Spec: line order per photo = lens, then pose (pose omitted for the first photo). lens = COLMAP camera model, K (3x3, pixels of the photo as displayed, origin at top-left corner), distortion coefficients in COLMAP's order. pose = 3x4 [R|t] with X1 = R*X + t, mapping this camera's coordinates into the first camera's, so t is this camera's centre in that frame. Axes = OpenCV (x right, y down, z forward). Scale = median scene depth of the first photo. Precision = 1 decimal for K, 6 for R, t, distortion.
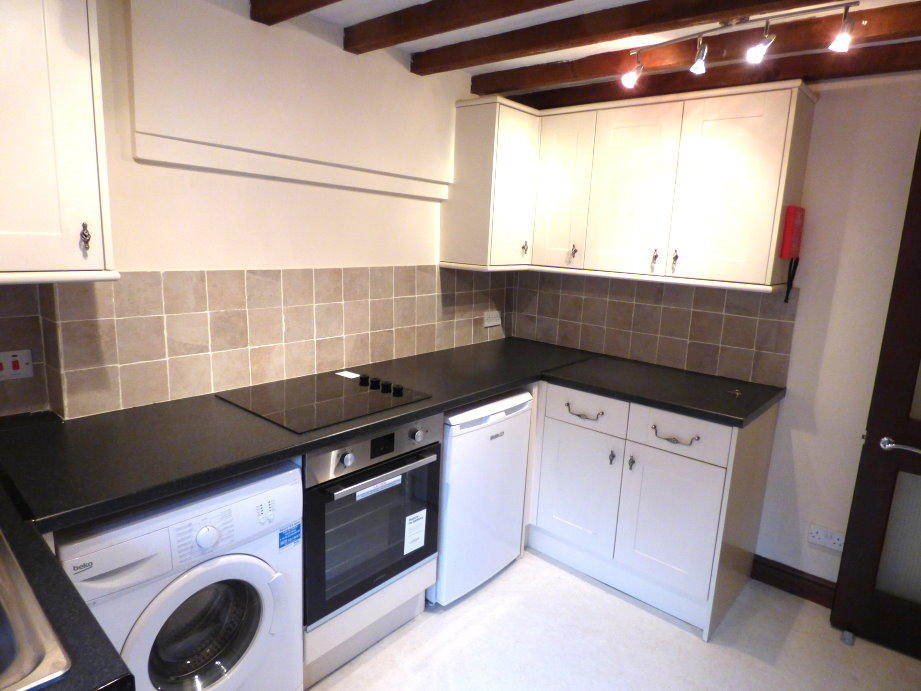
lens RADIAL K [[567.8, 0, 460.5], [0, 567.8, 345.5], [0, 0, 1]] dist [-0.000571, 0.001896]
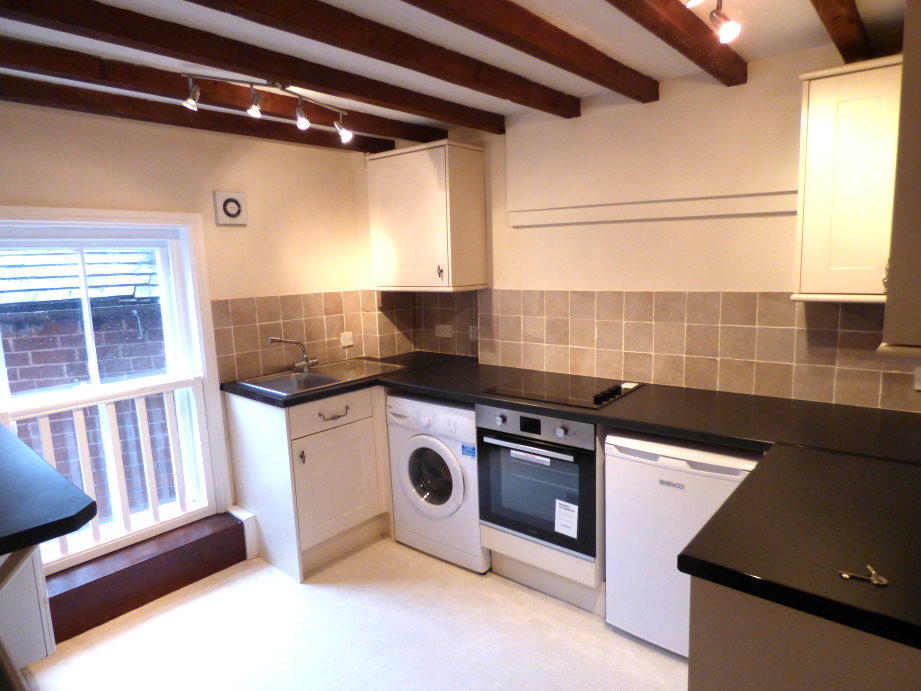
lens RADIAL K [[567.8, 0, 460.5], [0, 567.8, 345.5], [0, 0, 1]] dist [-0.000571, 0.001896]
pose [[0.011893, 0.108746, -0.993998, 0.973974], [-0.158545, 0.981699, 0.105503, -0.098669], [0.987280, 0.156339, 0.028916, 0.666666]]
